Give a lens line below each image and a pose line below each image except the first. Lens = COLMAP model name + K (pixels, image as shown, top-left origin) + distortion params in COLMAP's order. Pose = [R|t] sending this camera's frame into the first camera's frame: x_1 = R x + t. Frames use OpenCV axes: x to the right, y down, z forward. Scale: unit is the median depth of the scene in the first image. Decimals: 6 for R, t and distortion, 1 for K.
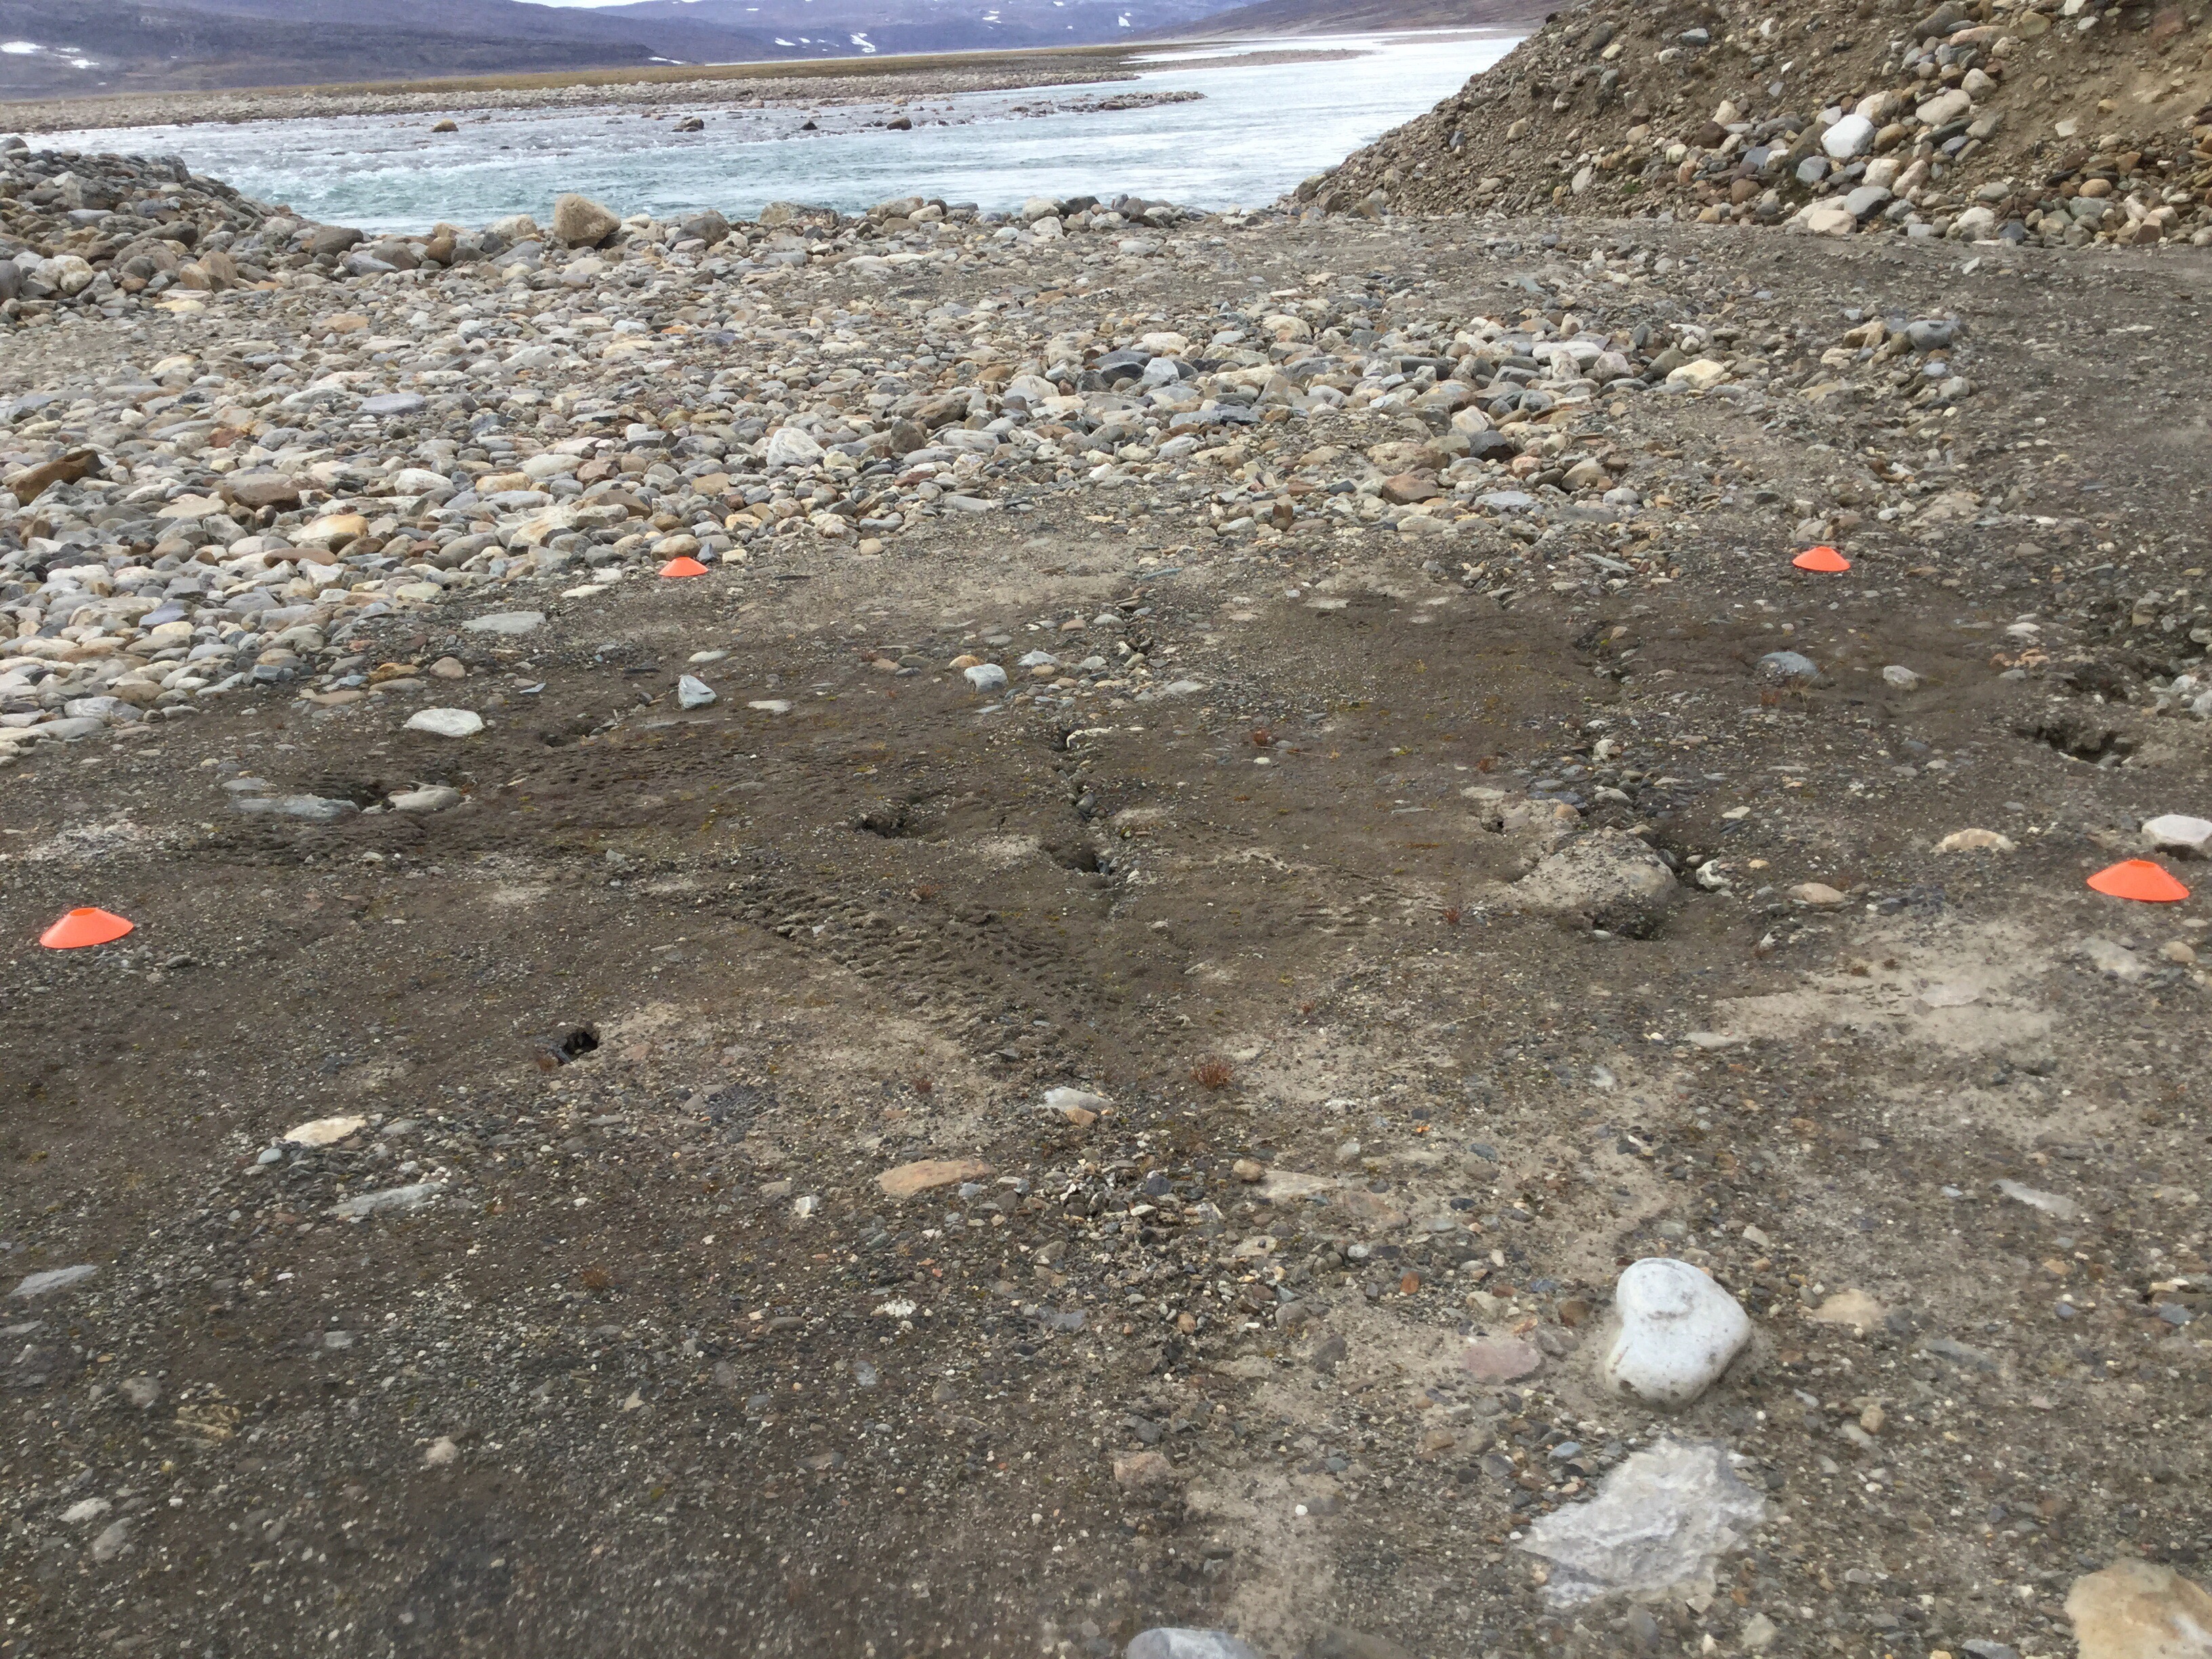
lens RADIAL K [[2012.1, 0, 1106.0], [0, 2012.1, 829.5], [0, 0, 1]] dist [0.125966, -0.265101]
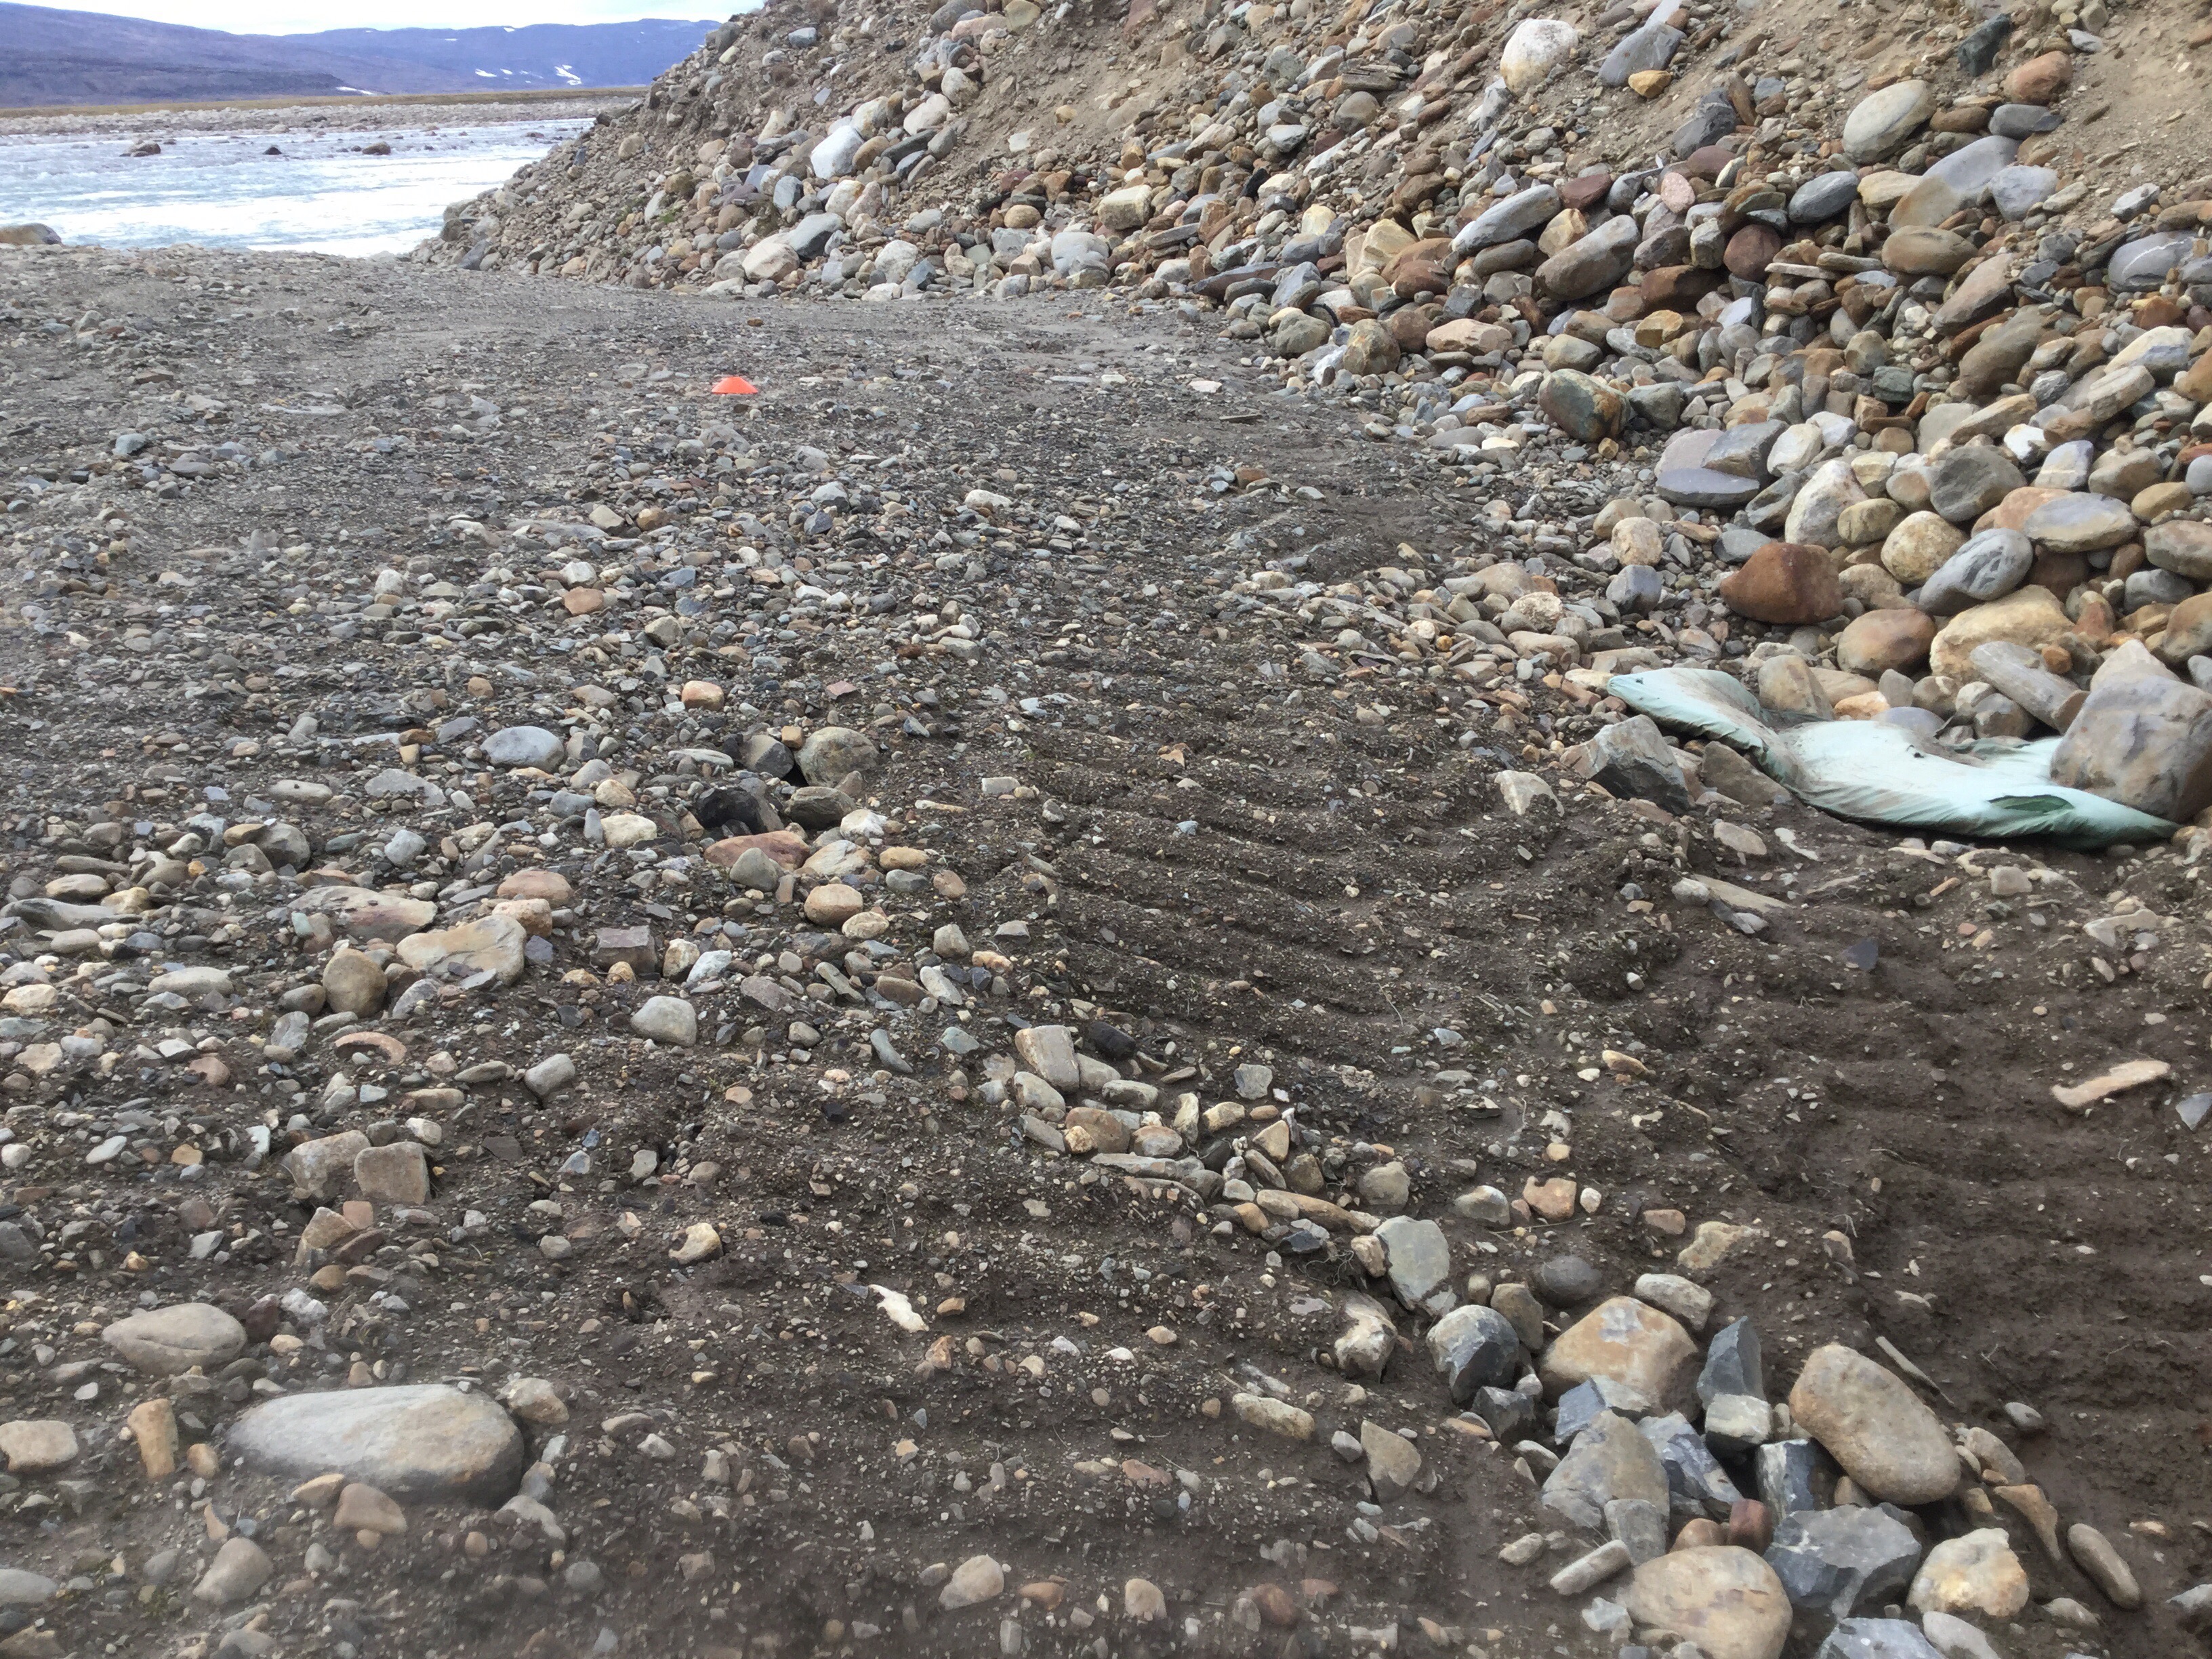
lens RADIAL K [[1993.5, 0, 1113.0], [0, 1993.5, 851.9], [0, 0, 1]] dist [0.121773, -0.245359]
pose [[0.991346, -0.037603, 0.125771, 0.491957], [0.038041, 0.999276, -0.001082, -0.077963], [-0.125640, 0.005857, 0.992059, 0.264652]]
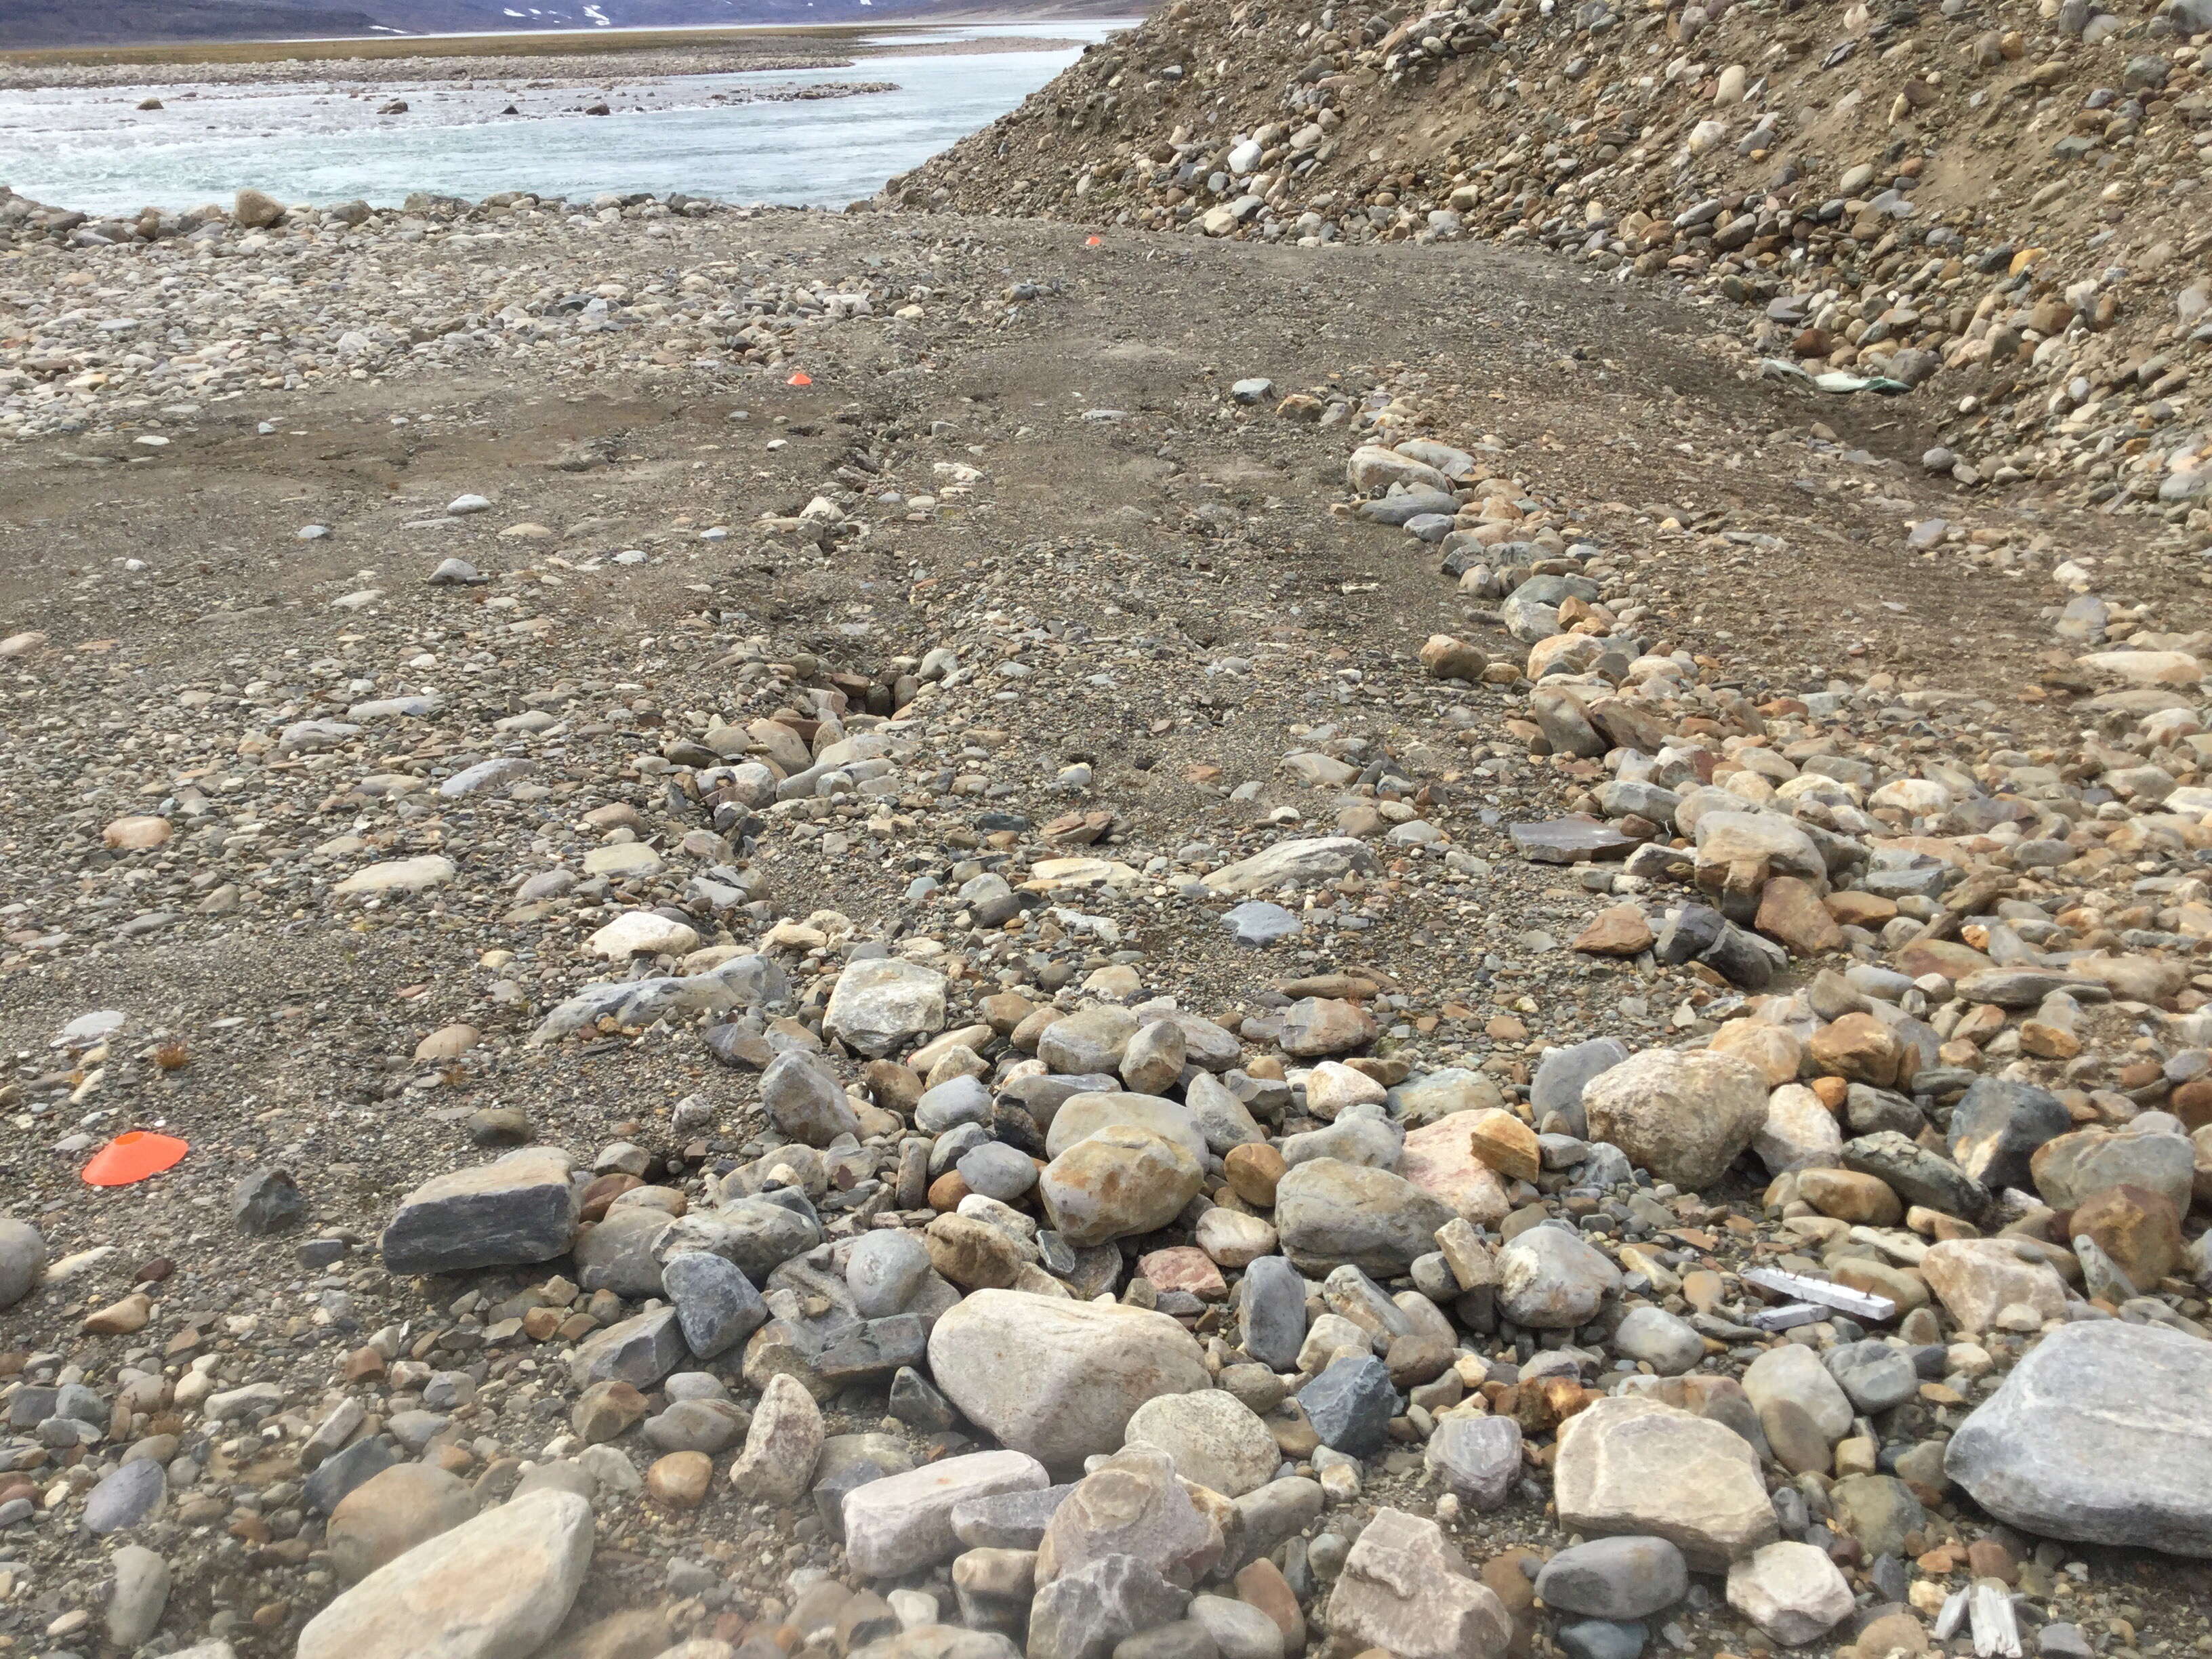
lens RADIAL K [[2017.2, 0, 1107.4], [0, 2017.2, 852.9], [0, 0, 1]] dist [0.091288, -0.169689]
pose [[0.993036, -0.024132, 0.115314, 0.146913], [0.022055, 0.999571, 0.019250, 0.123574], [-0.115729, -0.016573, 0.993143, -0.445595]]
